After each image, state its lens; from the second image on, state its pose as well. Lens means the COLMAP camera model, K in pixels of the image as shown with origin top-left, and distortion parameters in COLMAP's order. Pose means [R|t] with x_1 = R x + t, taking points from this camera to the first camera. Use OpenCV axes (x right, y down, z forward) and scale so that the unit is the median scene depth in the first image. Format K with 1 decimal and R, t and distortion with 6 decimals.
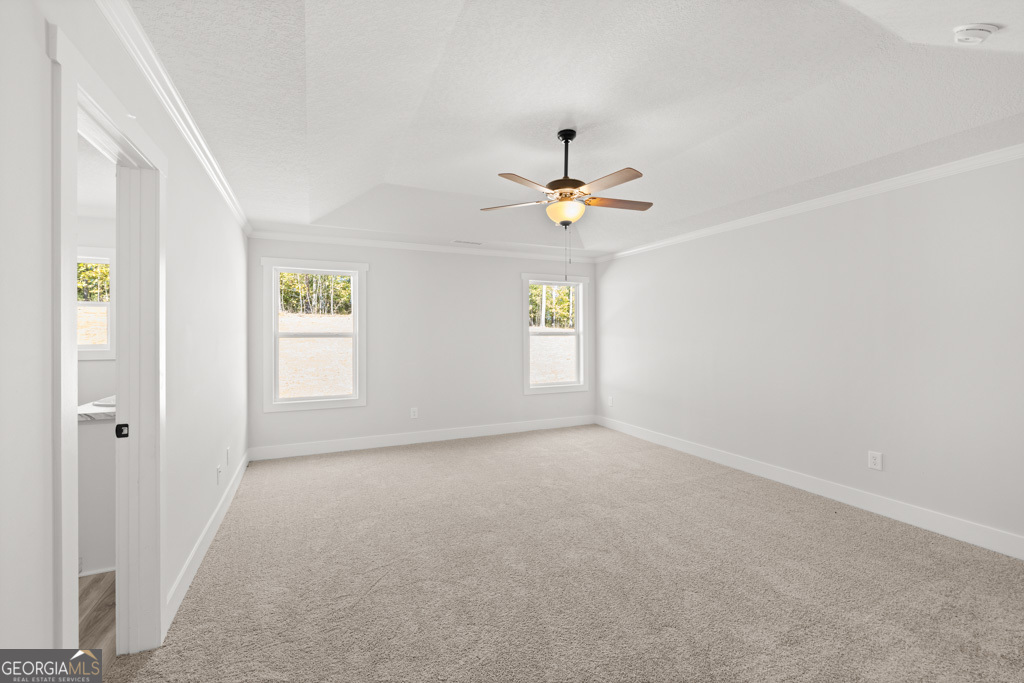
lens RADIAL K [[441.5, 0, 514.1], [0, 441.5, 339.2], [0, 0, 1]] dist [0.002903, 0.000059]
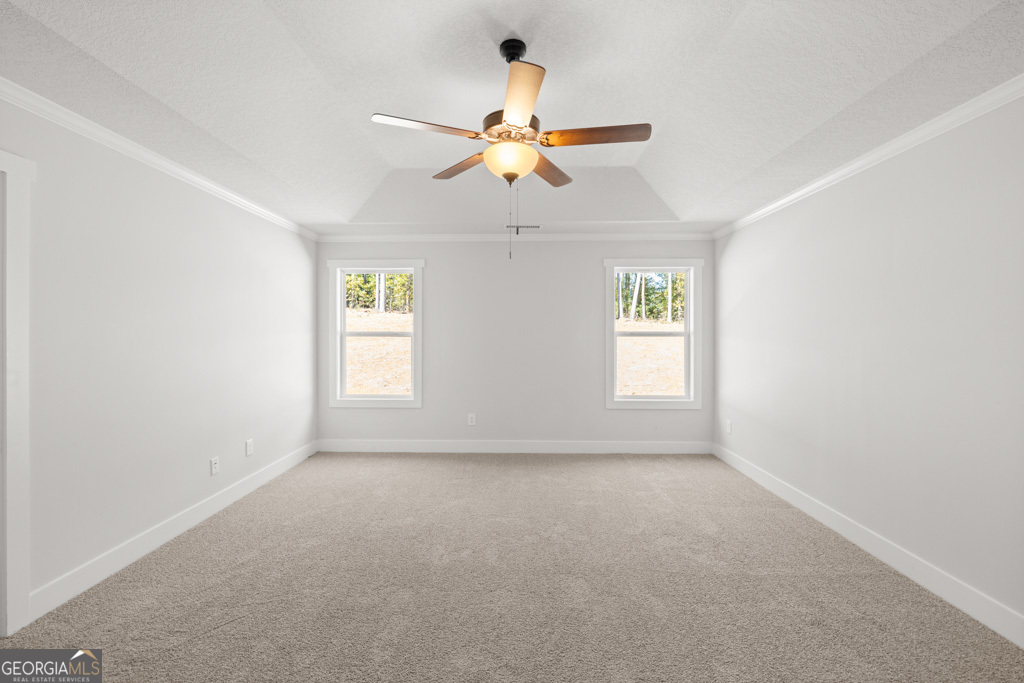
lens RADIAL K [[441.5, 0, 510.7], [0, 441.5, 338.9], [0, 0, 1]] dist [0.002903, 0.000059]
pose [[0.895771, 0.009586, -0.444413, 0.267716], [-0.008606, 0.999954, 0.004221, -0.004872], [0.444433, 0.000044, 0.895812, 0.228758]]
